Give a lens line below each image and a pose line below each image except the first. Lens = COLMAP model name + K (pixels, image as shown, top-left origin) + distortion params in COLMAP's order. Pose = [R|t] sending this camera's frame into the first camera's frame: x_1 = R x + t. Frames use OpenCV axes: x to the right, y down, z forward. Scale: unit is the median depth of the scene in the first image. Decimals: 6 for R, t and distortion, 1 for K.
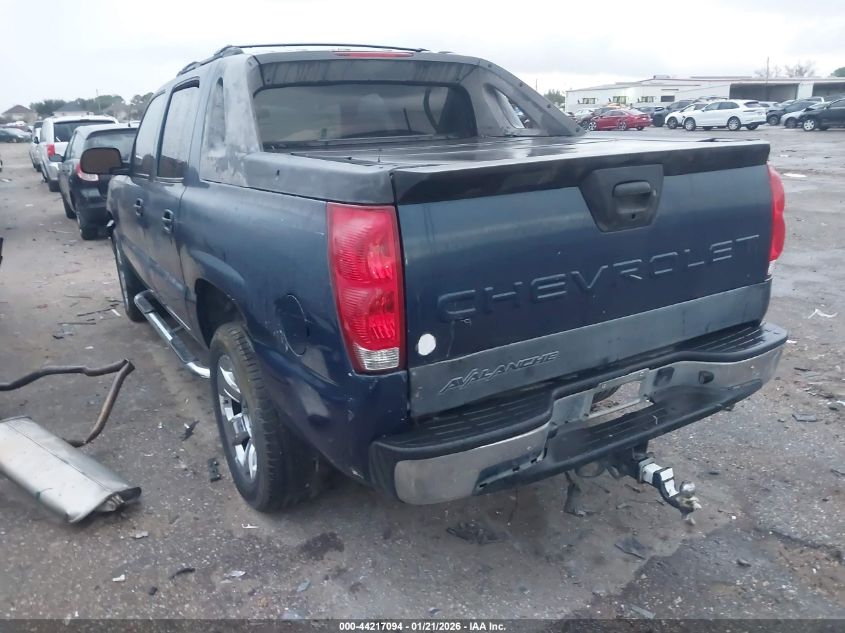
lens RADIAL K [[655.2, 0, 419.8], [0, 655.2, 319.4], [0, 0, 1]] dist [0.035716, -0.008180]
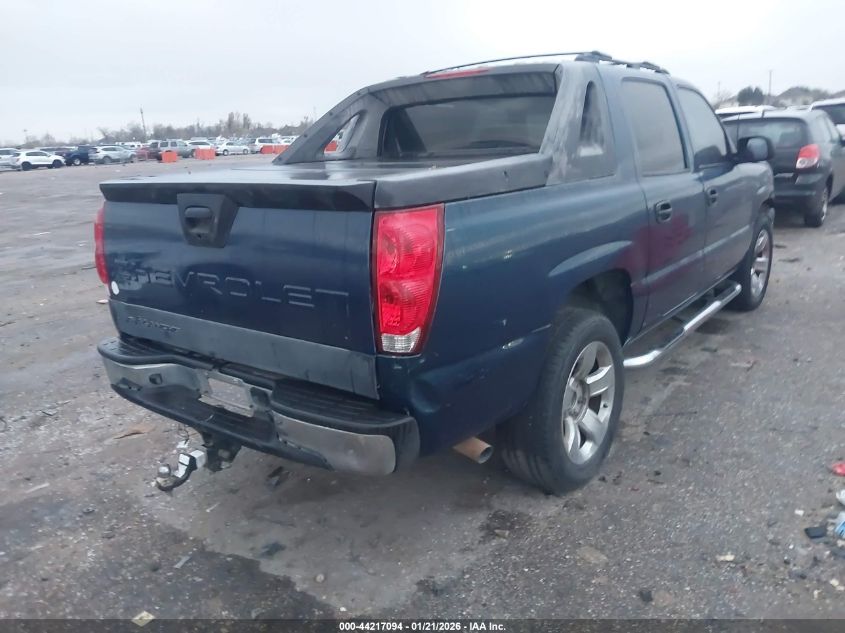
lens RADIAL K [[655.2, 0, 419.8], [0, 655.2, 319.4], [0, 0, 1]] dist [0.035716, -0.008180]
pose [[0.362252, 0.266313, -0.893225, 1.350007], [-0.235992, 0.953294, 0.188515, -0.285887], [0.901710, 0.142504, 0.408181, 0.778983]]
